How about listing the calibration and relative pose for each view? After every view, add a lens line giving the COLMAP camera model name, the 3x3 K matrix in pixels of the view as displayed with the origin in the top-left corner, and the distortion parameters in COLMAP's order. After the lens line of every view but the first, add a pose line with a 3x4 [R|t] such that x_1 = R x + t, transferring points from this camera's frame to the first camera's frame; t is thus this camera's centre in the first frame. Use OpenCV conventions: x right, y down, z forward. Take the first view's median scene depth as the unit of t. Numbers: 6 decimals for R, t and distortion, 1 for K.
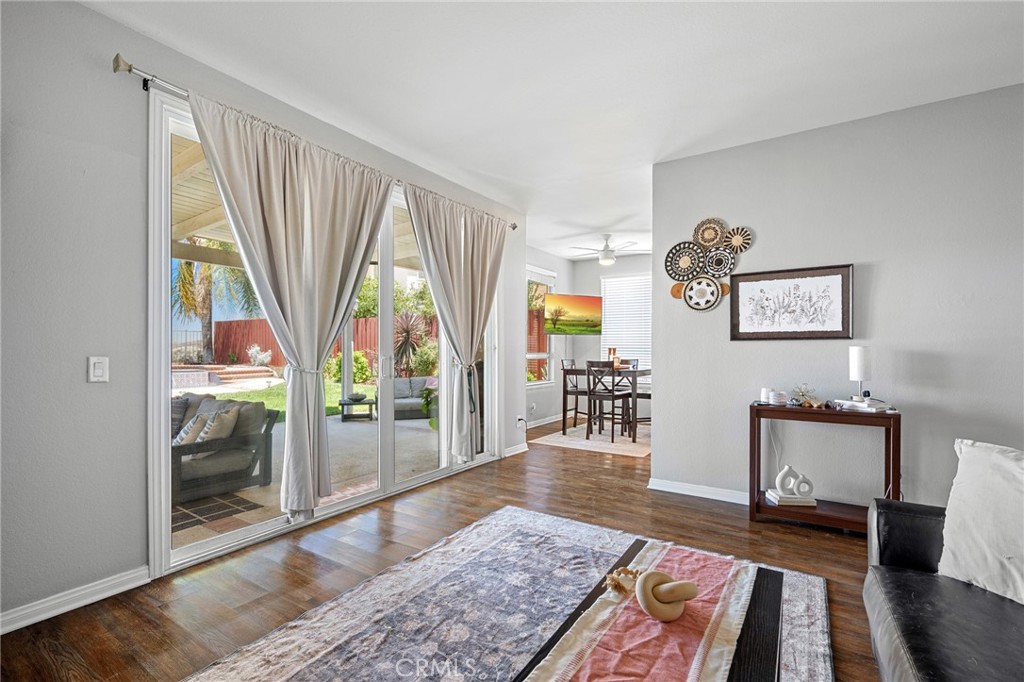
lens RADIAL K [[451.1, 0, 524.8], [0, 451.1, 348.0], [0, 0, 1]] dist [-0.000415, 0.000065]
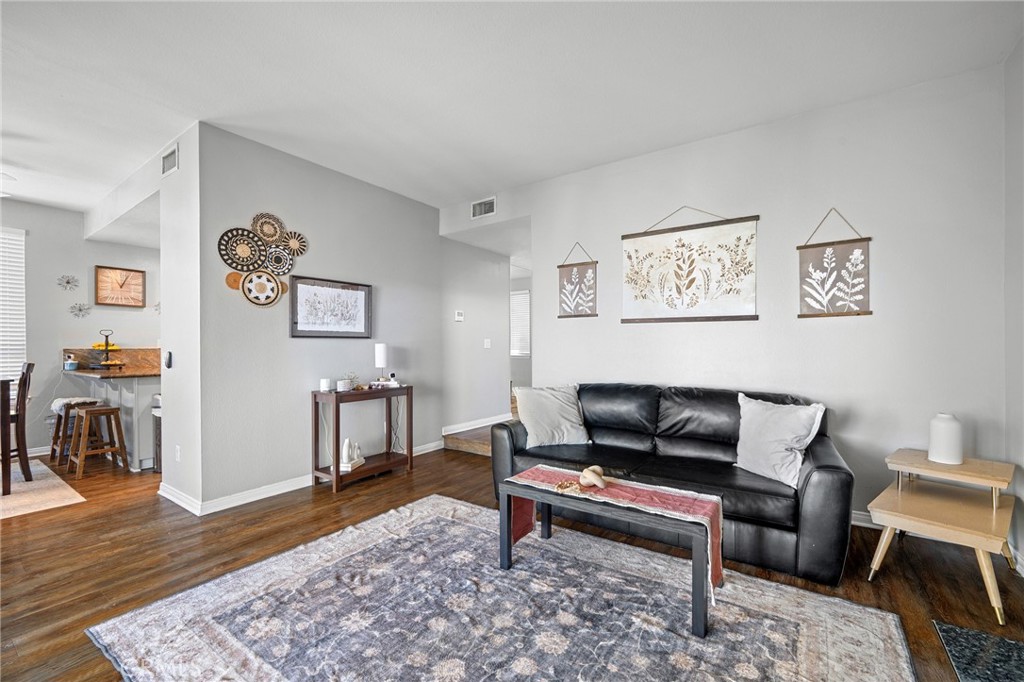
lens RADIAL K [[418.8, 0, 512.1], [0, 418.8, 346.0], [0, 0, 1]] dist [-0.000148, -0.000151]
pose [[0.052270, 0.000069, 0.998633, -0.491596], [-0.000887, 1.000000, -0.000022, 0.002999], [-0.998633, -0.000885, 0.052270, 0.431831]]
